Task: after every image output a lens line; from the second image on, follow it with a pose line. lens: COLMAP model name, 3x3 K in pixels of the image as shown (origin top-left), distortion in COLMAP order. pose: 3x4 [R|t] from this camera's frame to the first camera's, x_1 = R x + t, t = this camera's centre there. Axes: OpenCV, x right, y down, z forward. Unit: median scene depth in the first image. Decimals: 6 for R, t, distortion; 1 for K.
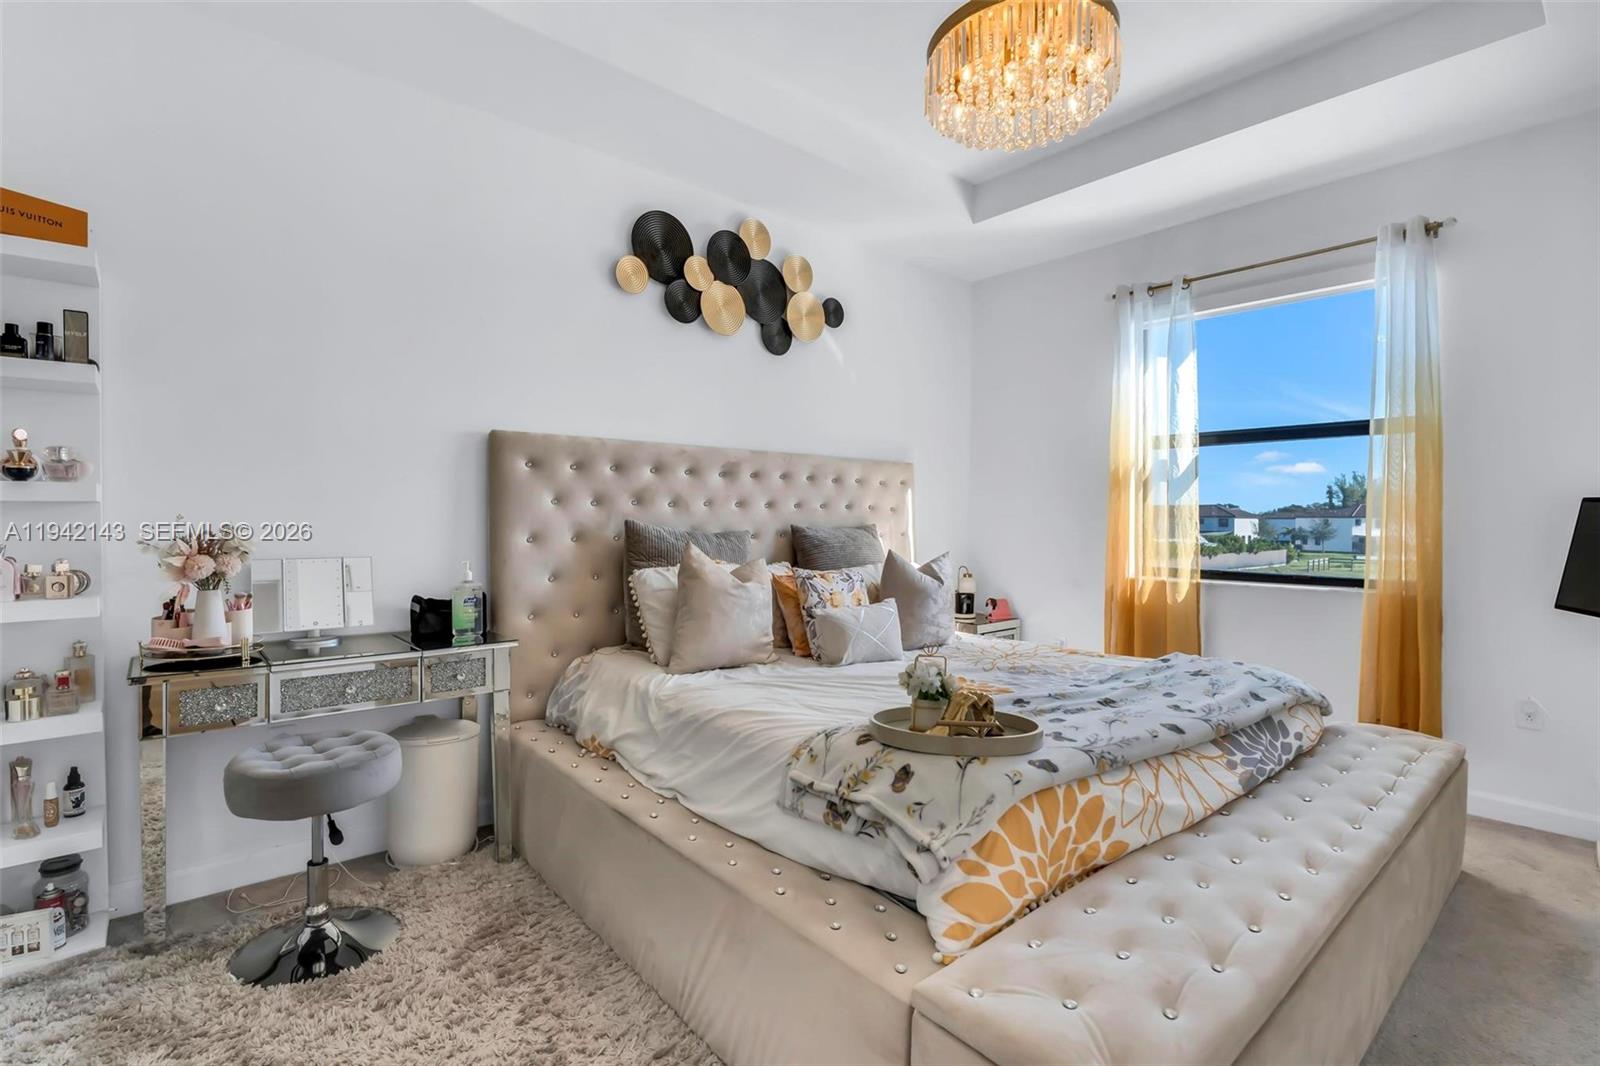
lens RADIAL K [[756.9, 0, 805.8], [0, 756.9, 528.5], [0, 0, 1]] dist [-0.015866, 0.000838]
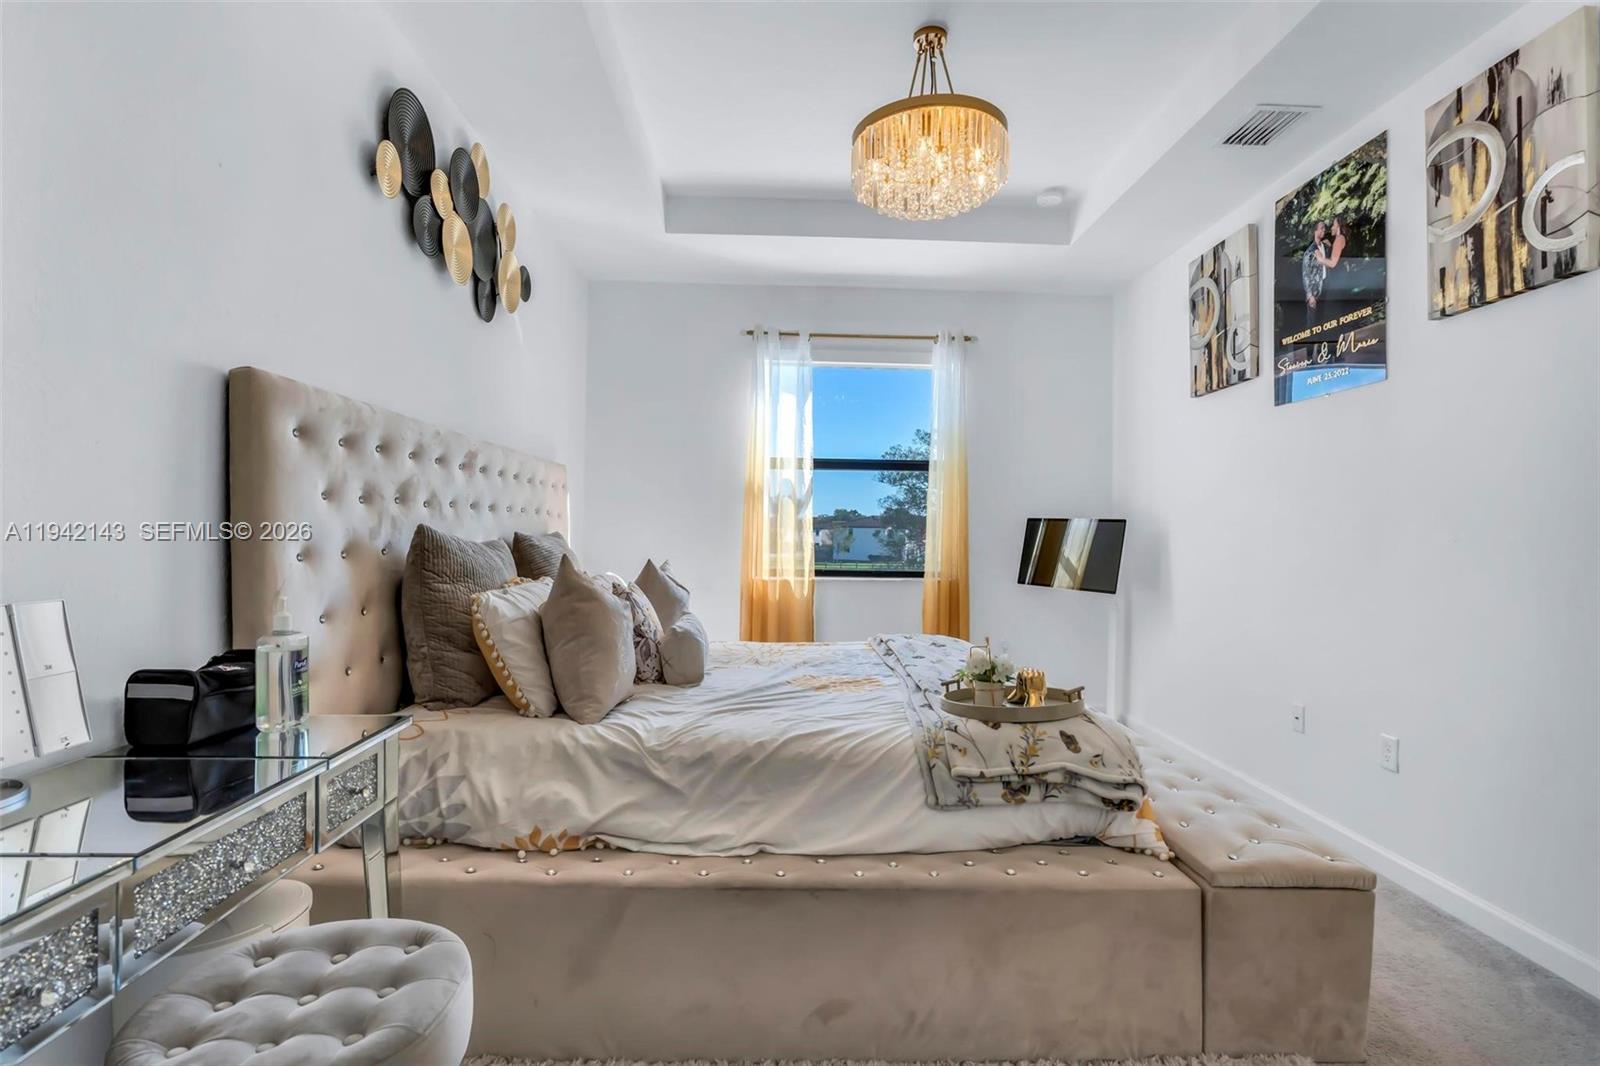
lens RADIAL K [[756.9, 0, 805.8], [0, 756.9, 528.5], [0, 0, 1]] dist [-0.015866, 0.000838]
pose [[0.622021, 0.006360, 0.782975, -0.587740], [-0.000776, 0.999972, -0.007507, -0.003674], [-0.783000, 0.004062, 0.622008, 0.304164]]
